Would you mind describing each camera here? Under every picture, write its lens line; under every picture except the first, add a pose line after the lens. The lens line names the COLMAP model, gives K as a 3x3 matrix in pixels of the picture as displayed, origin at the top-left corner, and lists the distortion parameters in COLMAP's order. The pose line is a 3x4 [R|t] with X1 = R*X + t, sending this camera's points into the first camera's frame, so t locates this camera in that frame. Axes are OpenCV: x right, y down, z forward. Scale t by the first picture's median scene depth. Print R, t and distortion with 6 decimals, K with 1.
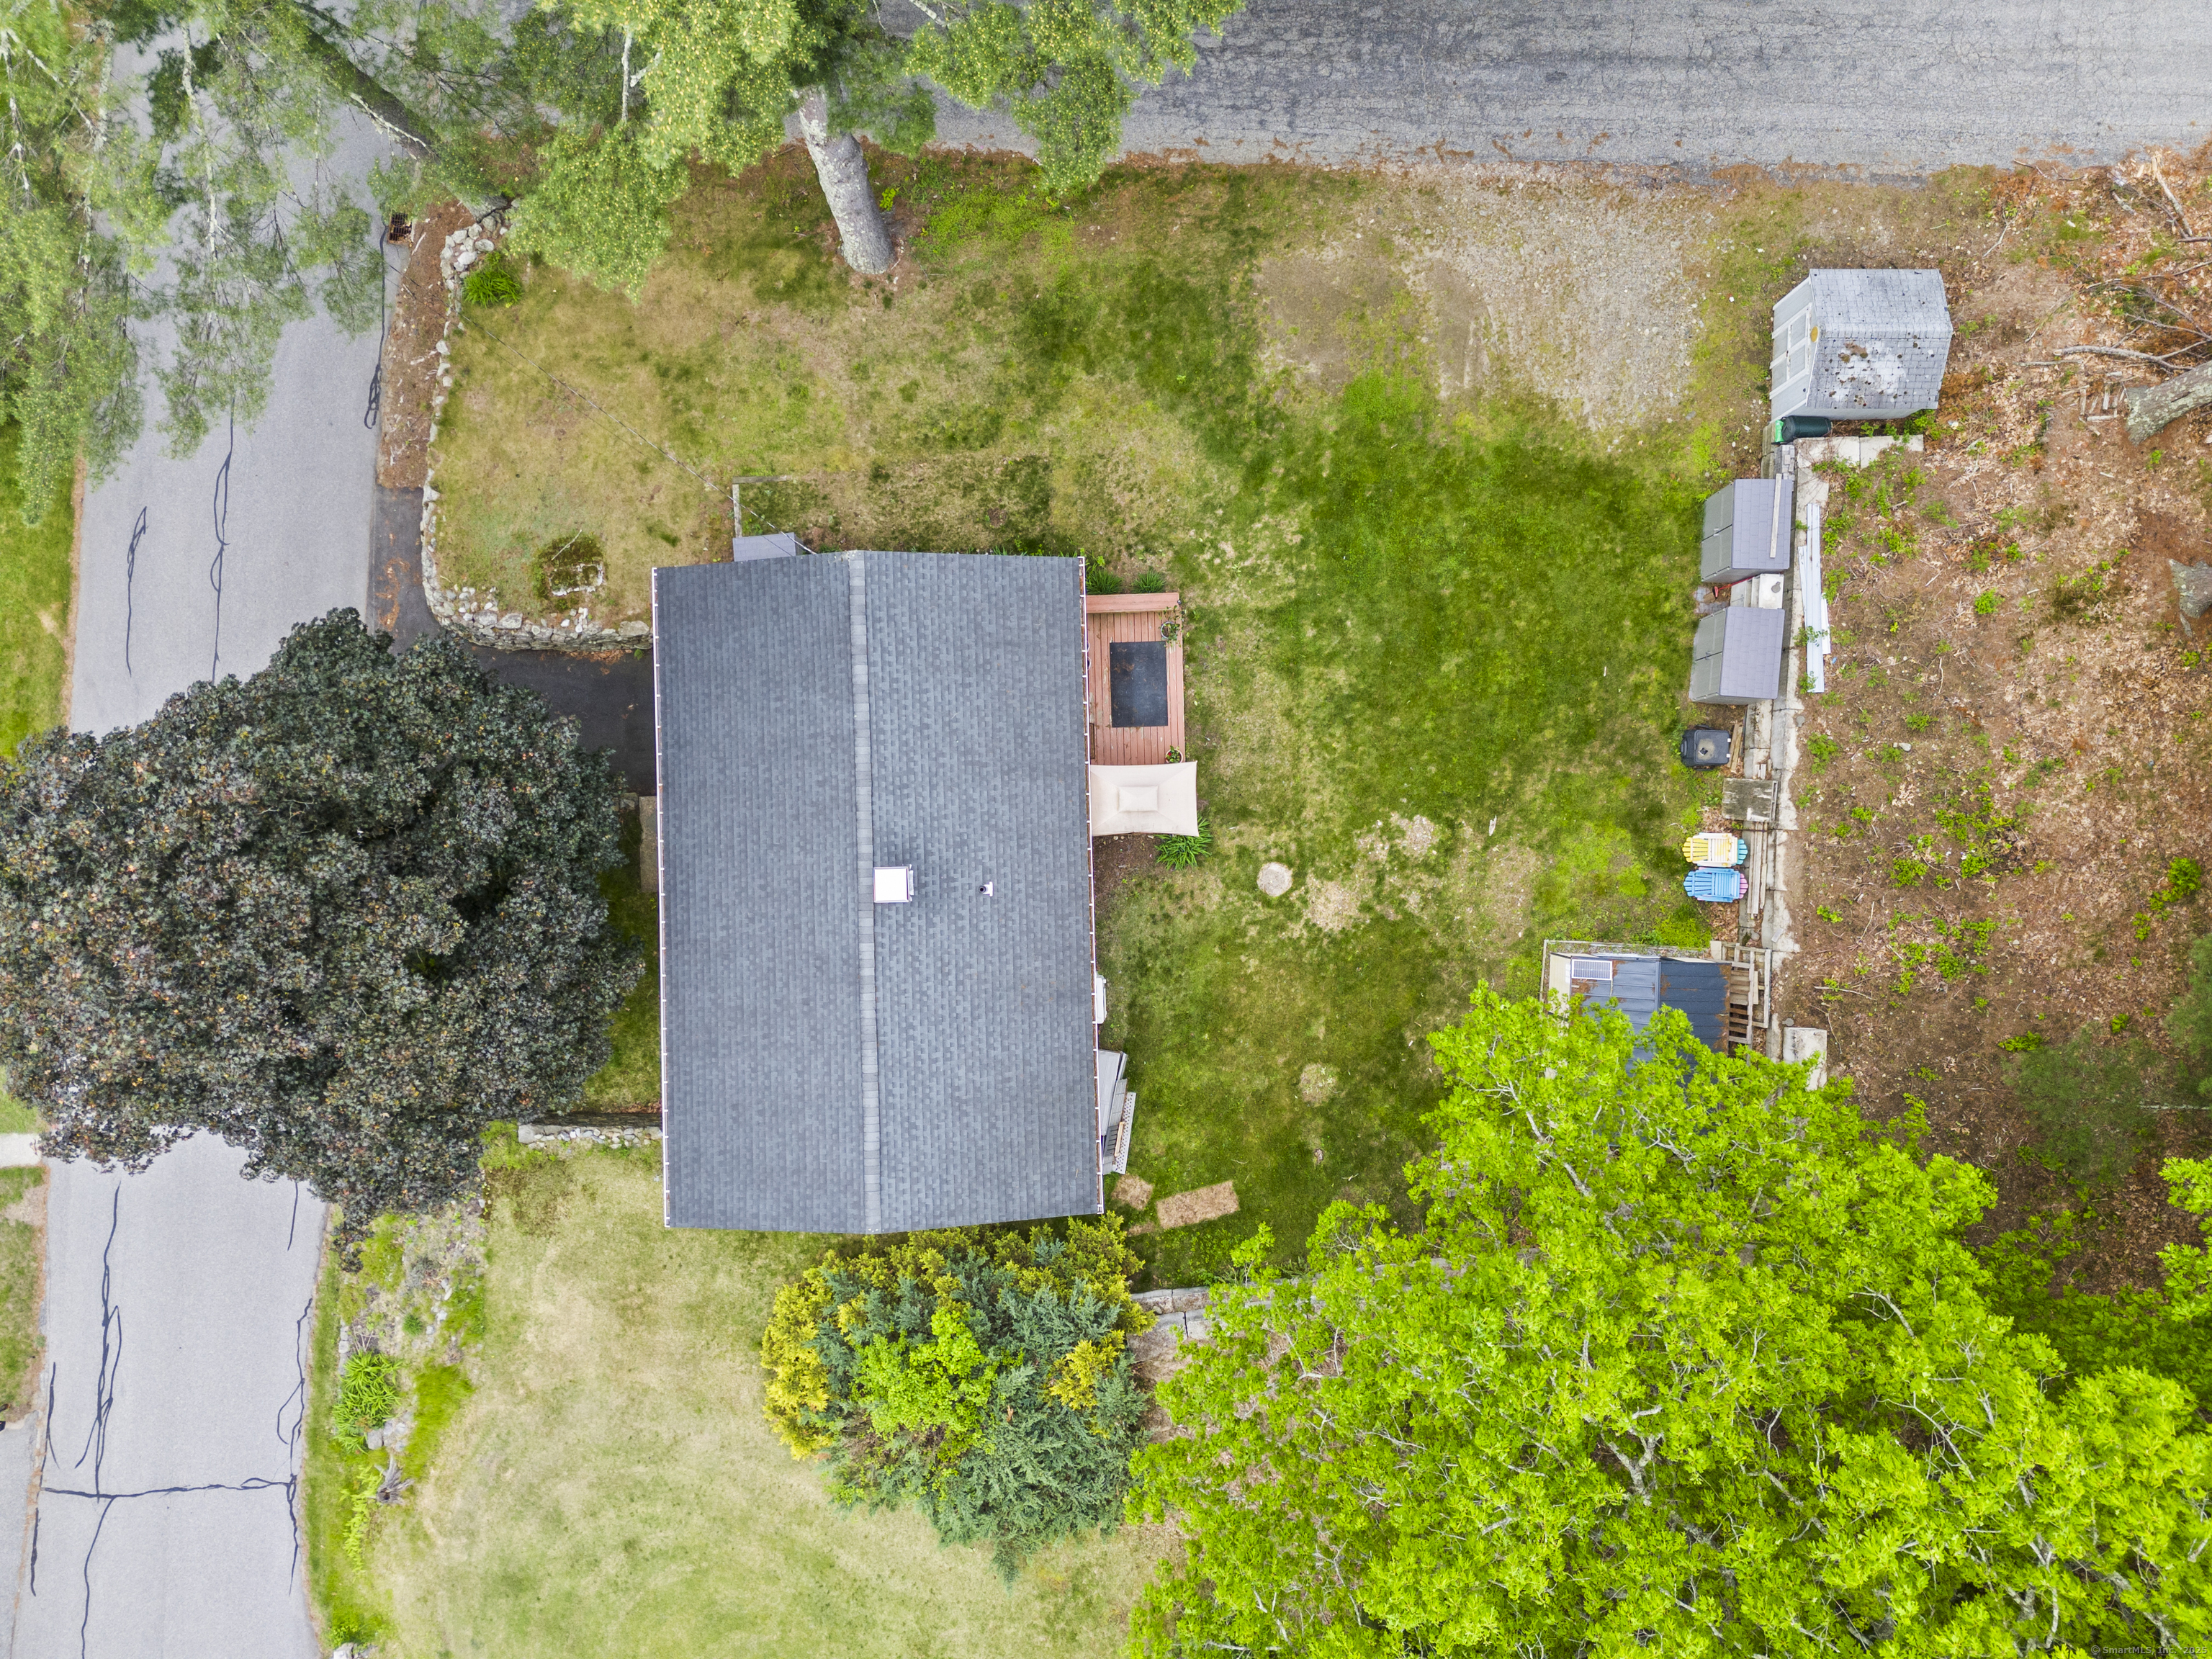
lens RADIAL K [[1625.7, 0, 1093.8], [0, 1625.7, 834.1], [0, 0, 1]] dist [0.031048, -0.018697]
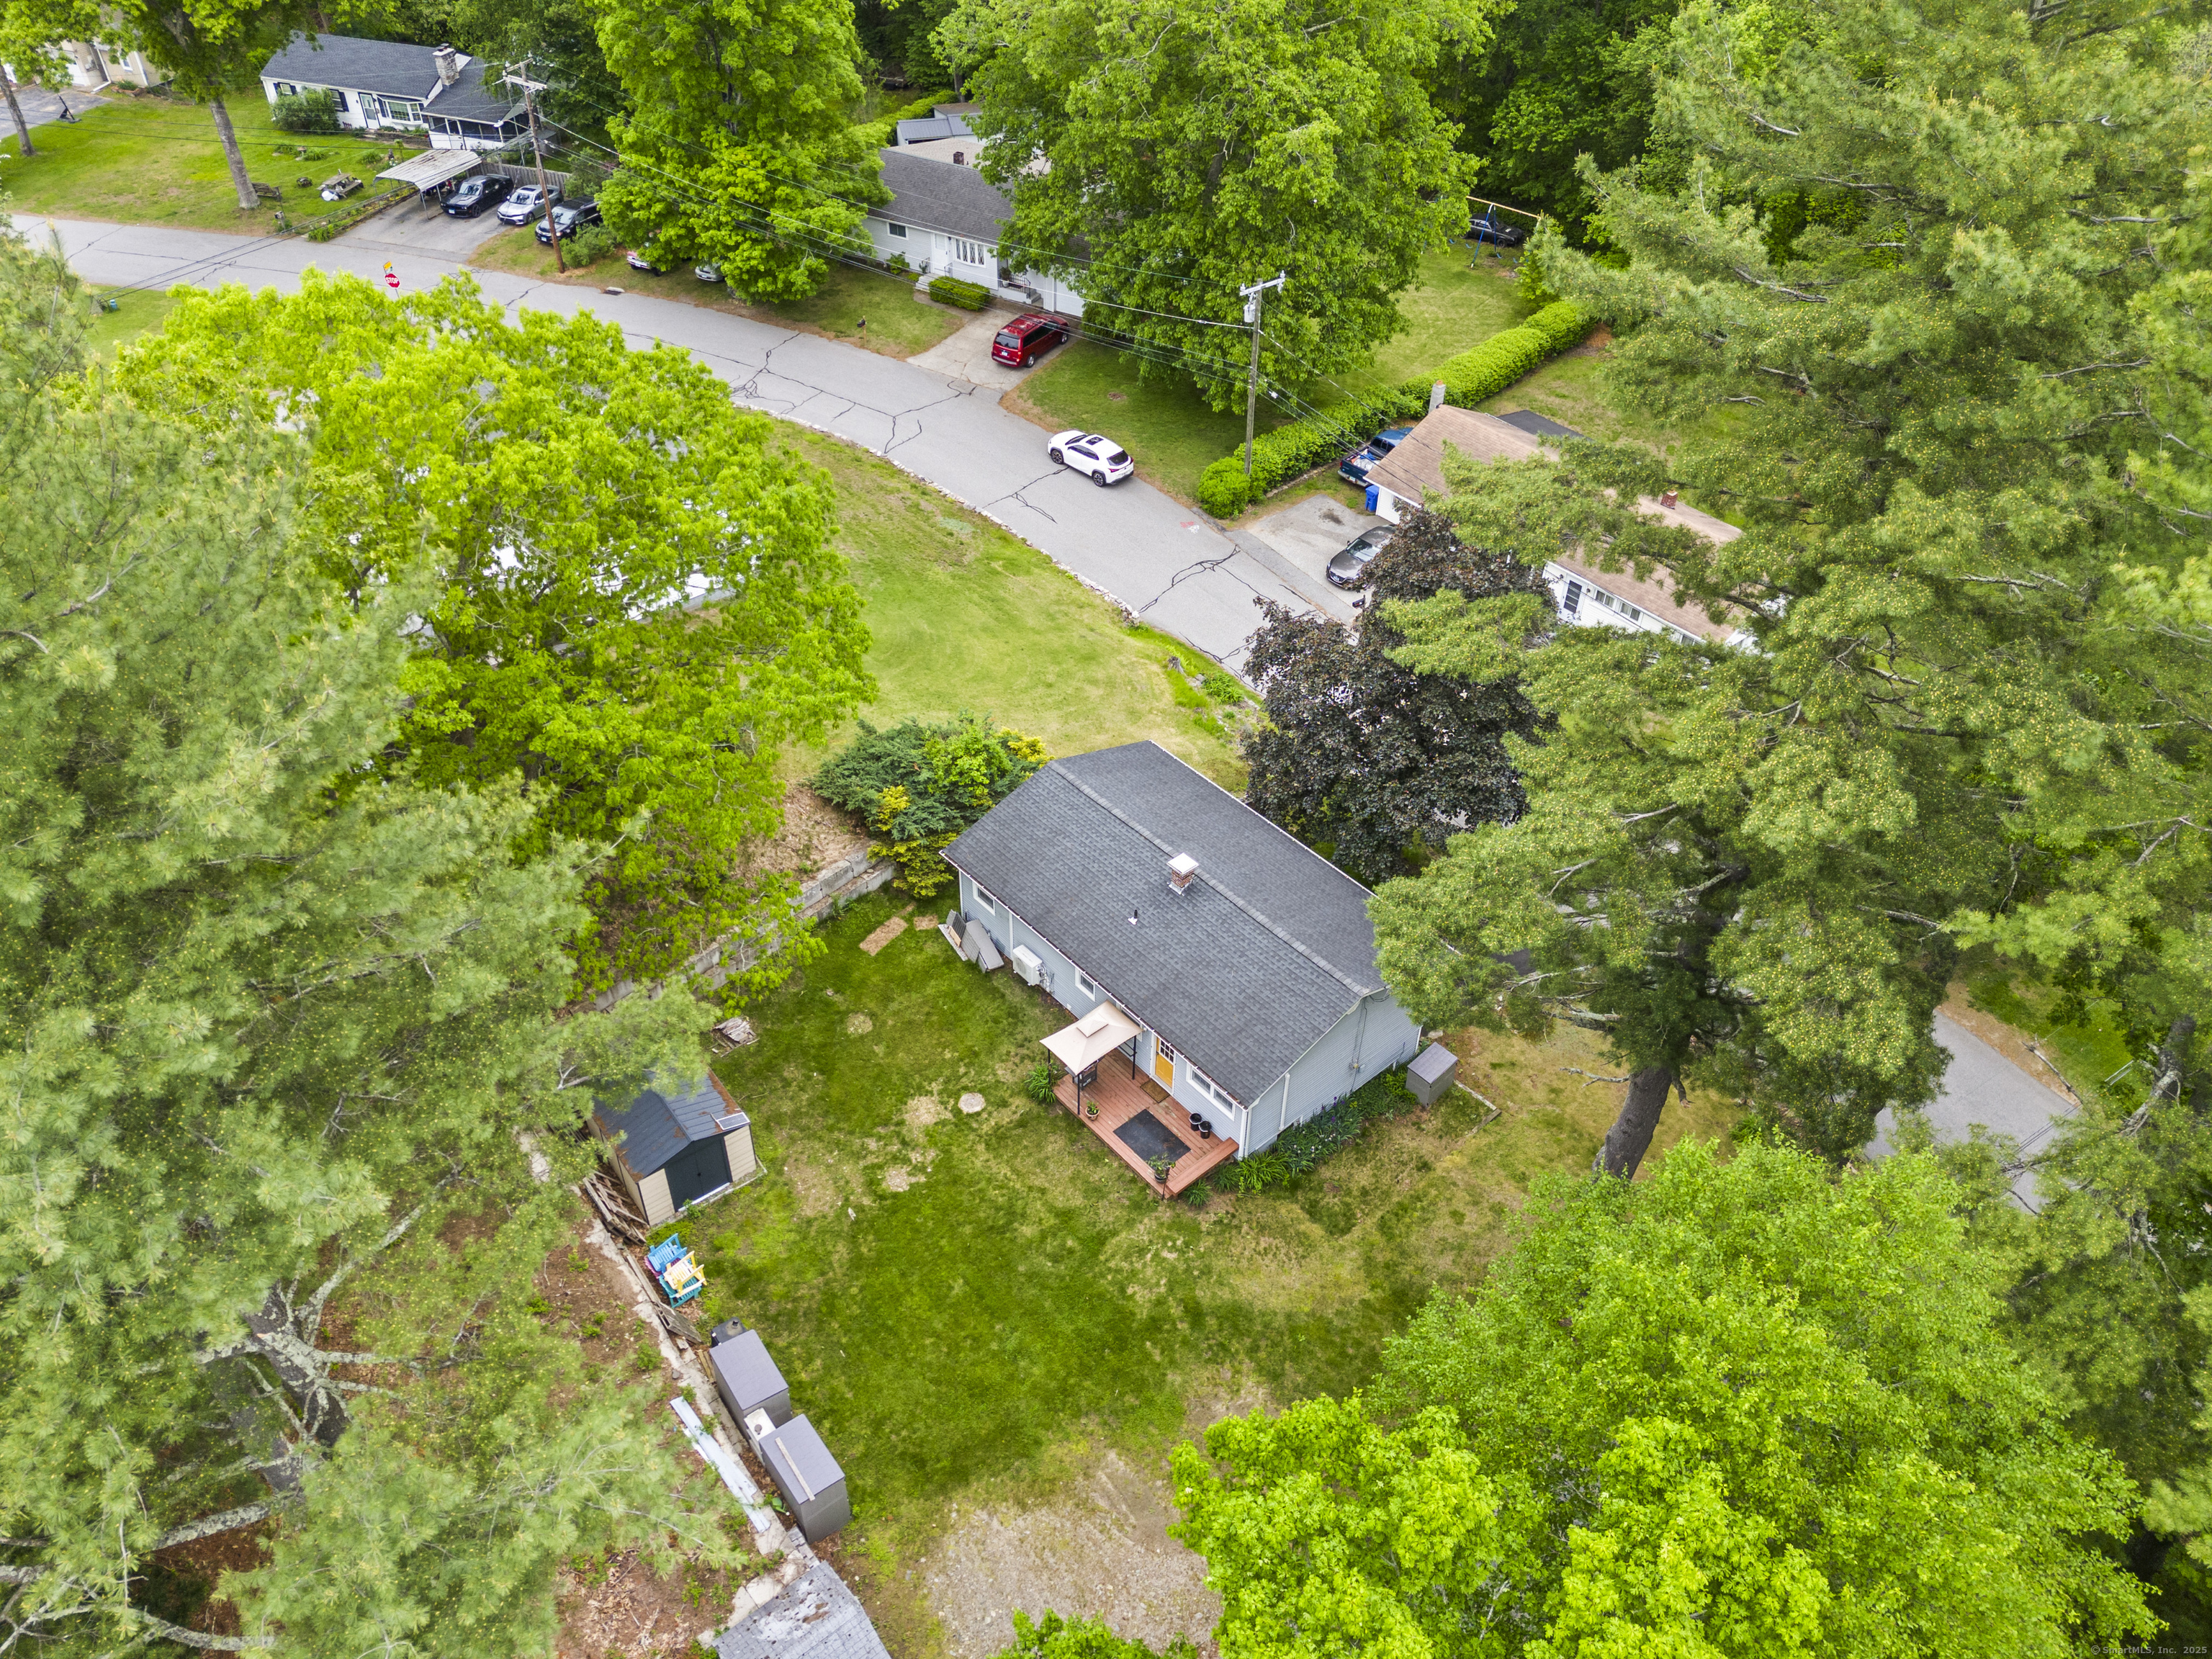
lens RADIAL K [[1625.7, 0, 1108.2], [0, 1625.7, 832.9], [0, 0, 1]] dist [0.031048, -0.018697]
pose [[-0.770784, 0.430353, -0.469775, 0.542046], [-0.636866, -0.500662, 0.586293, -0.689540], [0.017114, 0.751089, 0.659979, -0.005090]]
